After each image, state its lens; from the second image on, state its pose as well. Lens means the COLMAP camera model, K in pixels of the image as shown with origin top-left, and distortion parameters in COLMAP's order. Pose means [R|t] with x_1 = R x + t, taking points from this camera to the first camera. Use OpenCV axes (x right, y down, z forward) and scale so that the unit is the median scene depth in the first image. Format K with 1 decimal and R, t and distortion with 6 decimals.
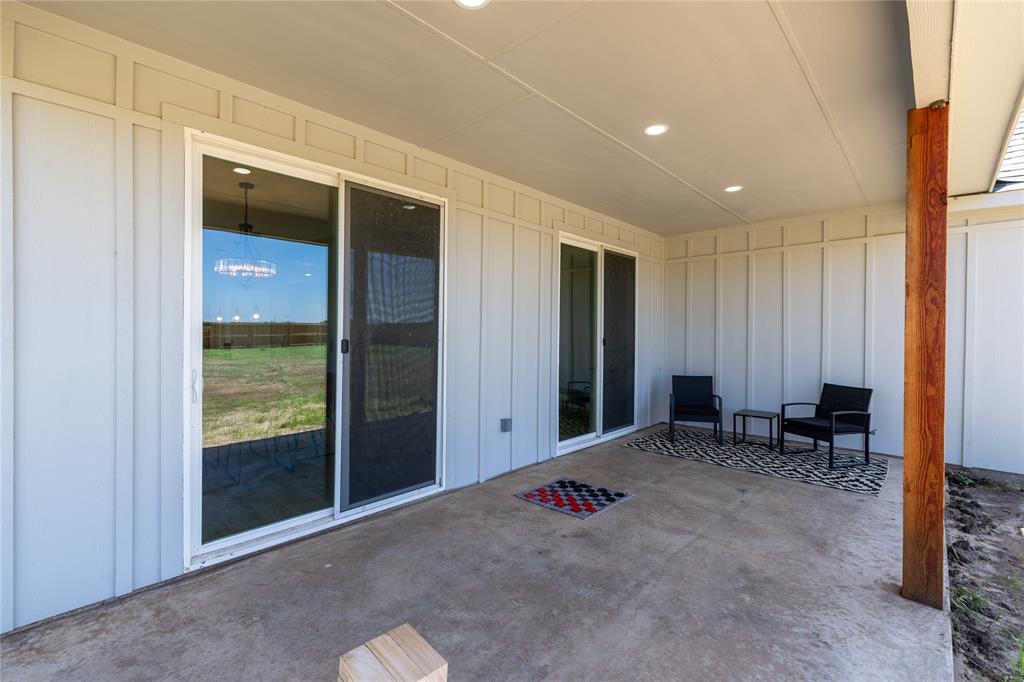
lens RADIAL K [[443.6, 0, 511.7], [0, 443.6, 333.8], [0, 0, 1]] dist [-0.011509, -0.000054]
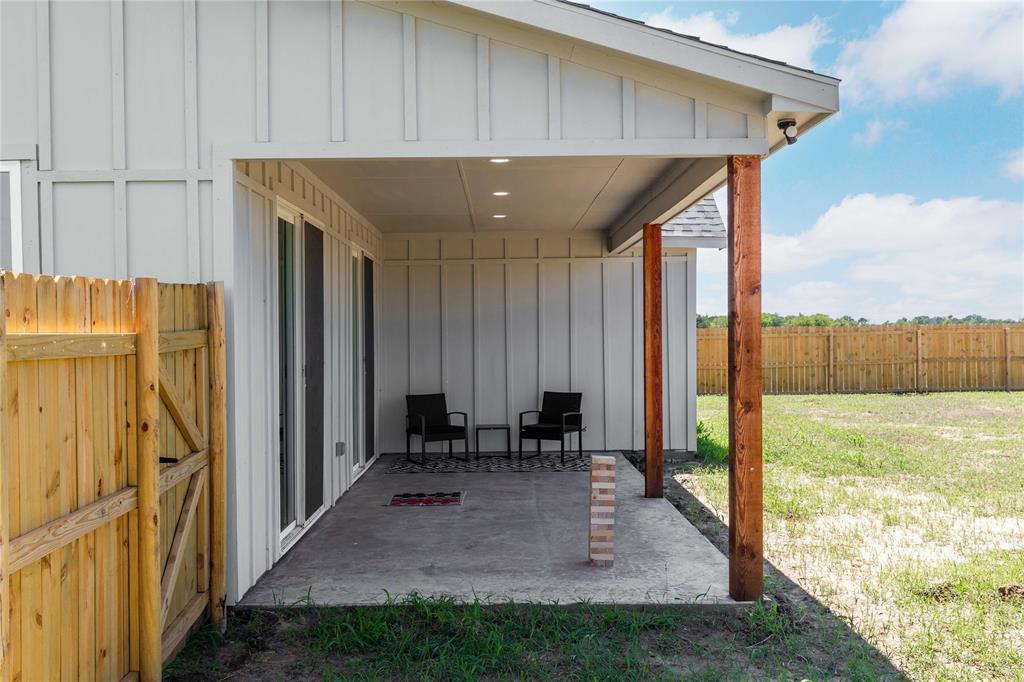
lens RADIAL K [[1018.6, 0, 512.1], [0, 1018.6, 340.4], [0, 0, 1]] dist [-0.001981, 0.000000]
pose [[0.707840, -0.018874, 0.706121, -1.136679], [0.016412, 0.999813, 0.010271, -0.040926], [-0.706182, 0.004318, 0.708017, -0.729201]]
